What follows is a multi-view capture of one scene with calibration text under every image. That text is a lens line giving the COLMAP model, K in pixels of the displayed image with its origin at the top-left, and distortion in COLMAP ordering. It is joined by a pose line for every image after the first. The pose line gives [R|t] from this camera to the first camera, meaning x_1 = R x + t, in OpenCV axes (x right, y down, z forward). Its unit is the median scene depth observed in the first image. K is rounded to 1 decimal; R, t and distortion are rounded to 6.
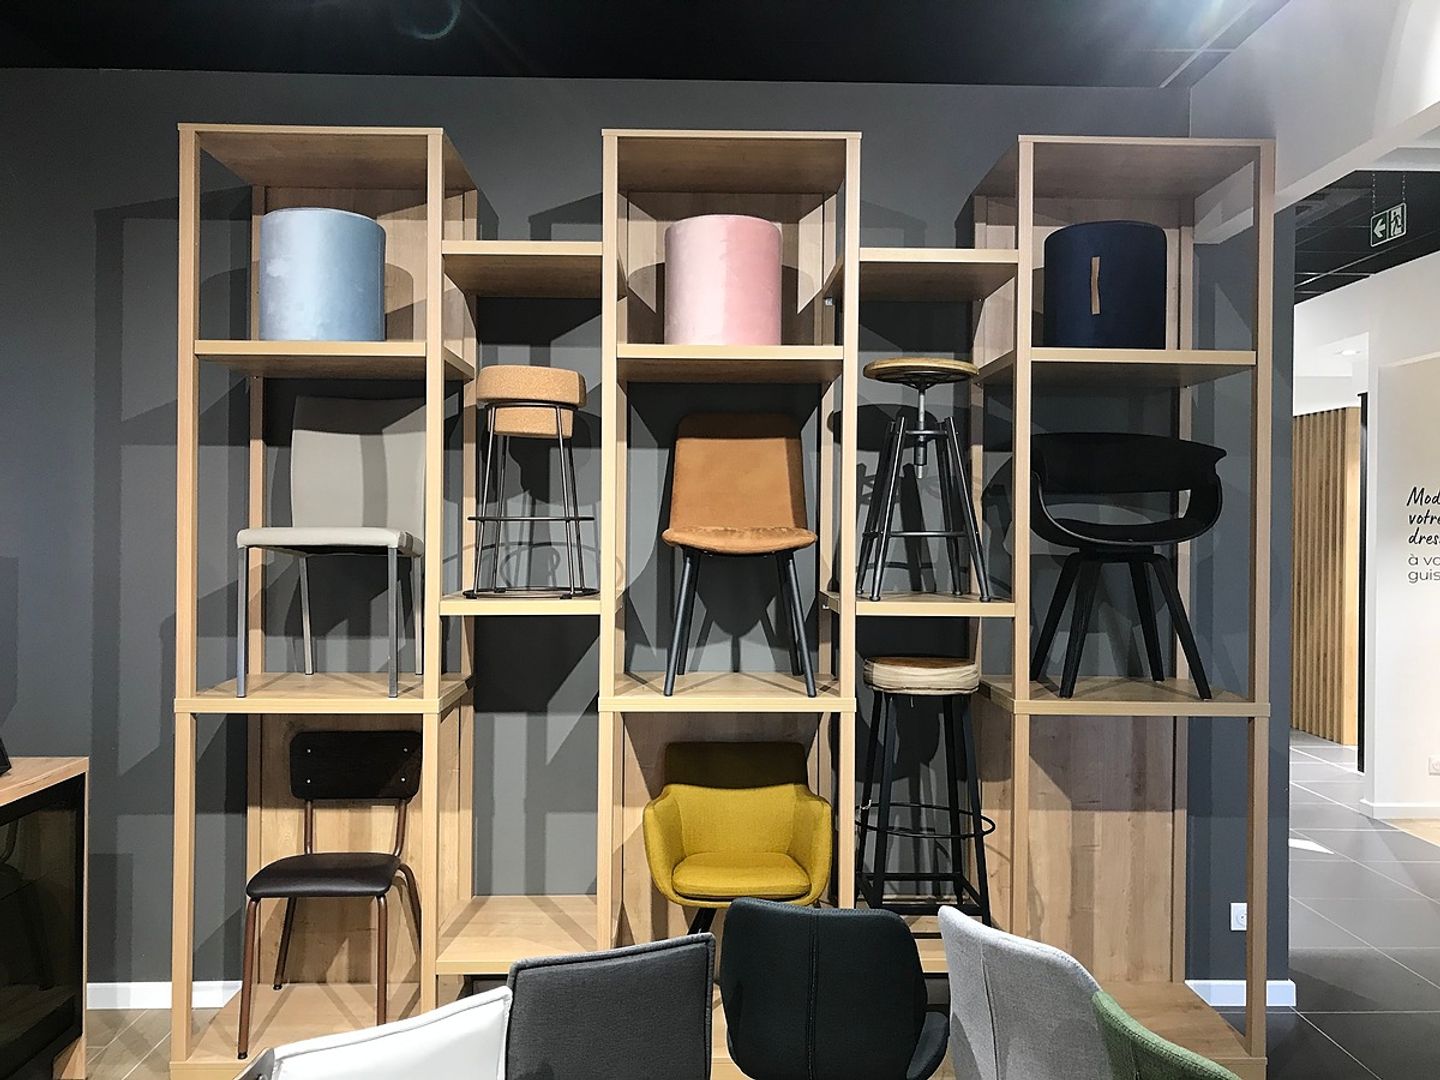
lens RADIAL K [[1205.2, 0, 723.9], [0, 1205.2, 544.3], [0, 0, 1]] dist [0.018924, 0.002241]
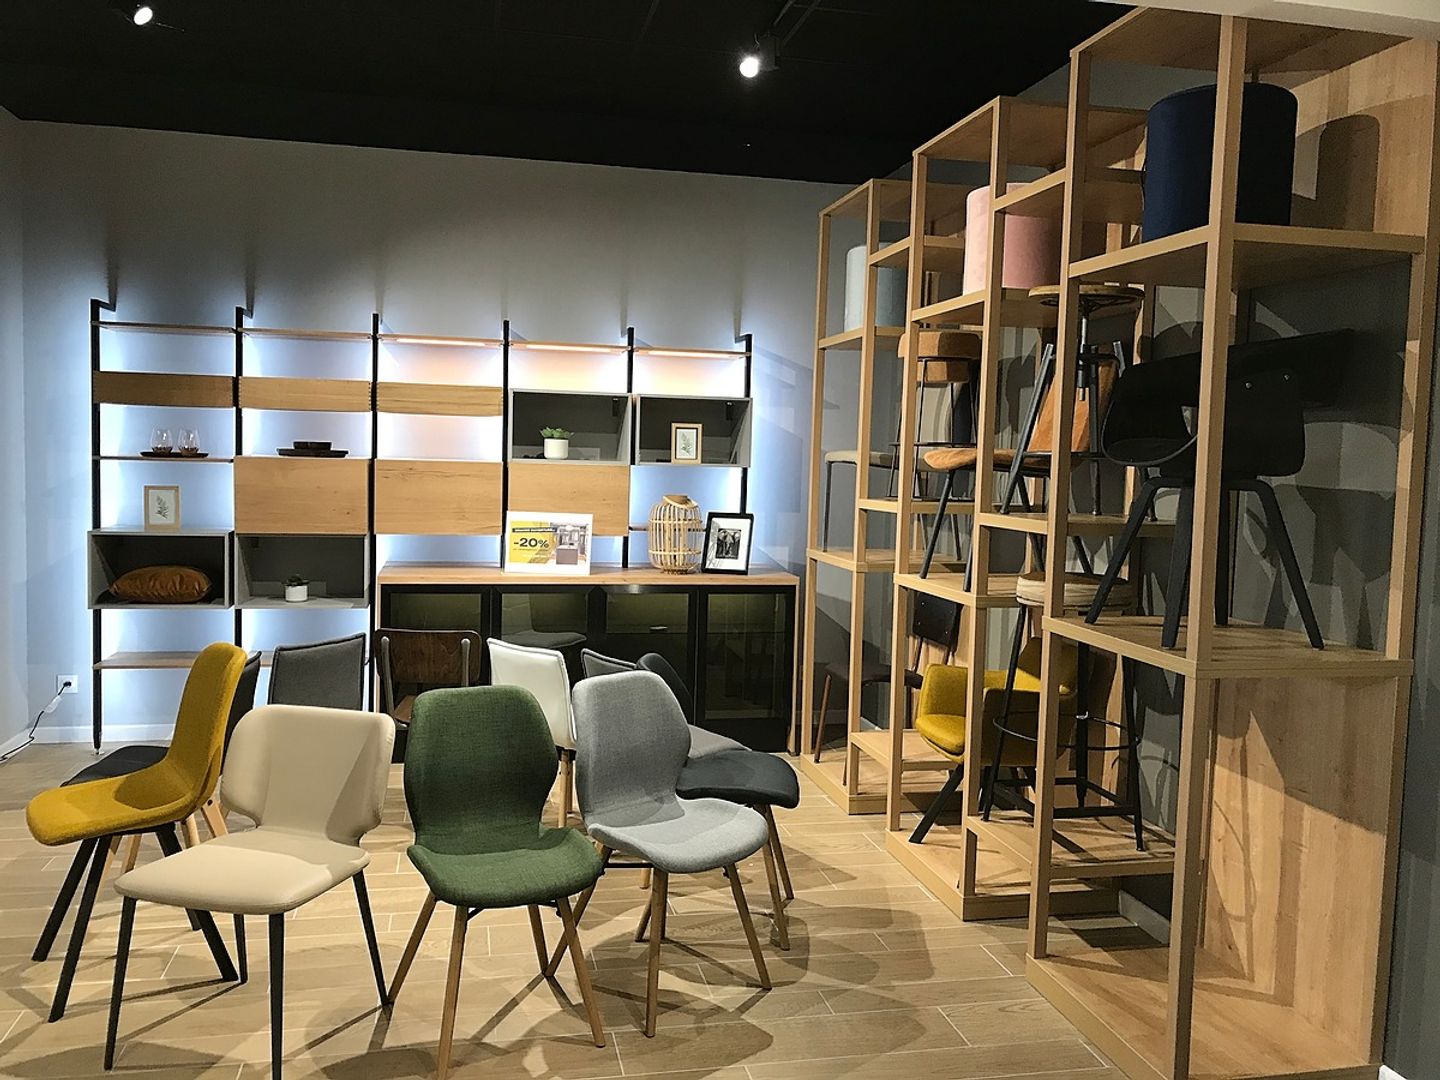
lens RADIAL K [[1205.2, 0, 726.7], [0, 1205.2, 540.6], [0, 0, 1]] dist [0.018924, 0.002241]
pose [[0.189164, 0.072190, -0.979288, 1.012569], [-0.042599, 0.996958, 0.065264, 0.009706], [0.981021, 0.029371, 0.191664, 0.461220]]
